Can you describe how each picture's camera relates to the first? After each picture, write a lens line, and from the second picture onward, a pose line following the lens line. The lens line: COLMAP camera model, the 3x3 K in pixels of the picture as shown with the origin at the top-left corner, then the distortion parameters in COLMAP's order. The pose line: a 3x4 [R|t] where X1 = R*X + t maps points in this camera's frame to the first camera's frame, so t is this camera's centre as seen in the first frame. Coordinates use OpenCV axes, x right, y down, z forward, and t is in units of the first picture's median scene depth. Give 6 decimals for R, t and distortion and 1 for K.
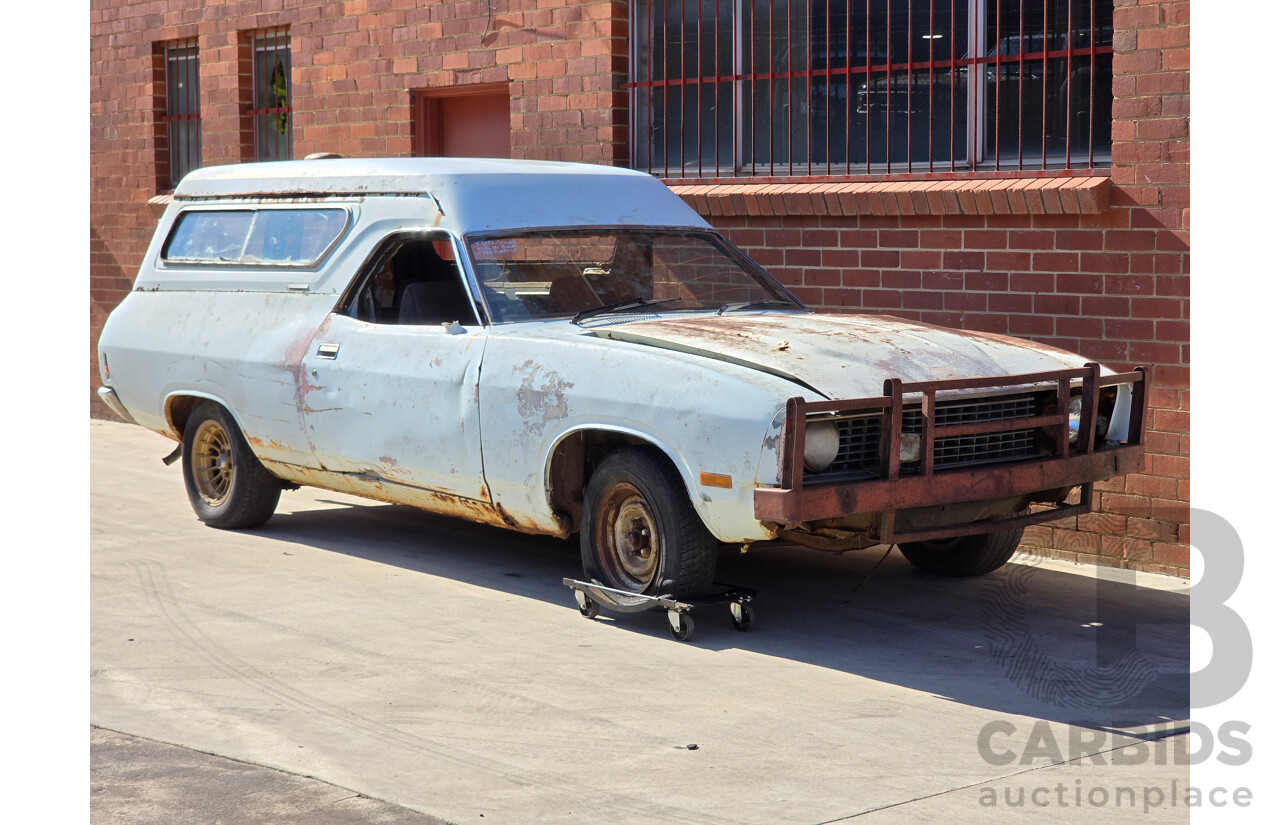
lens RADIAL K [[2127.2, 0, 659.4], [0, 2127.2, 432.5], [0, 0, 1]] dist [0.016379, 0.000000]
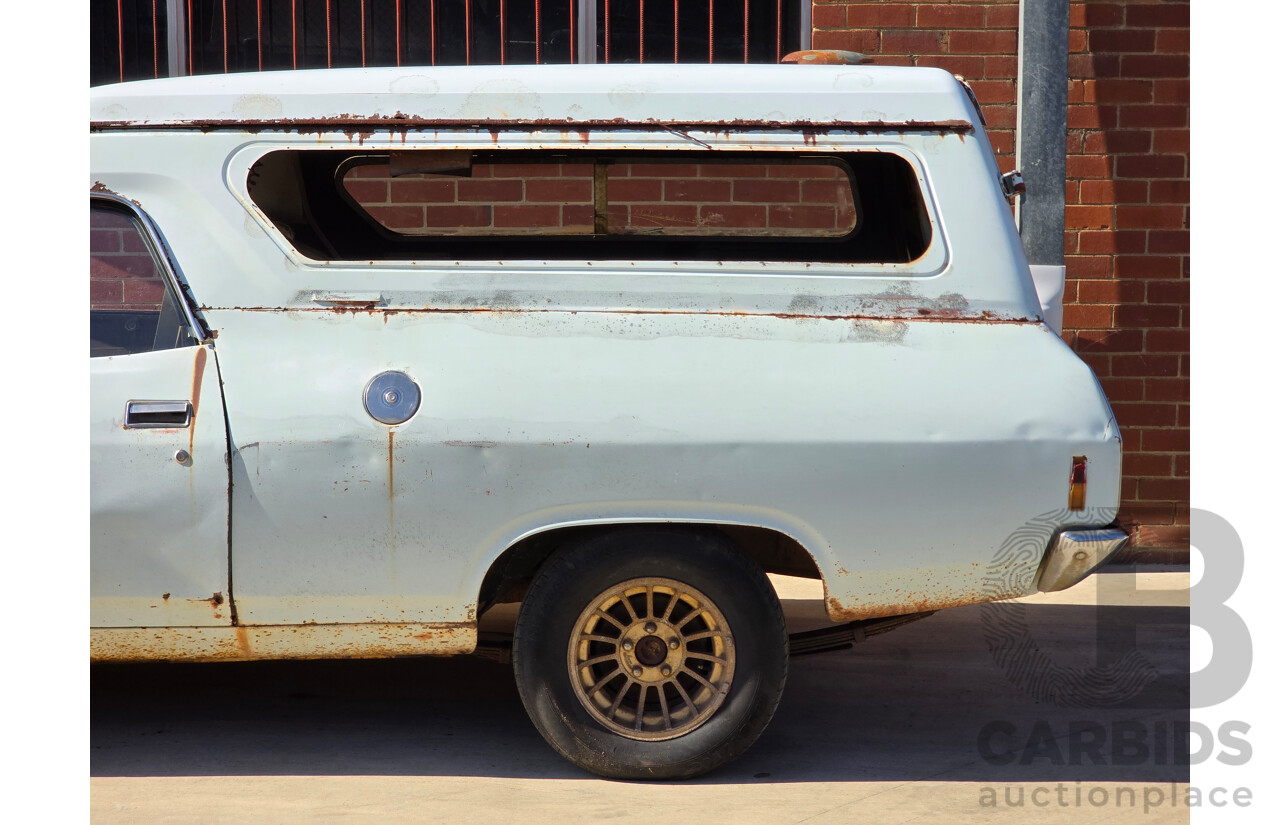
lens RADIAL K [[2143.5, 0, 674.0], [0, 2143.5, 398.9], [0, 0, 1]] dist [0.002143, 0.000000]
pose [[0.676683, -0.089999, 0.730753, -0.468303], [0.071048, 0.995851, 0.056858, -0.057320], [-0.732839, 0.013443, 0.680270, 0.426370]]
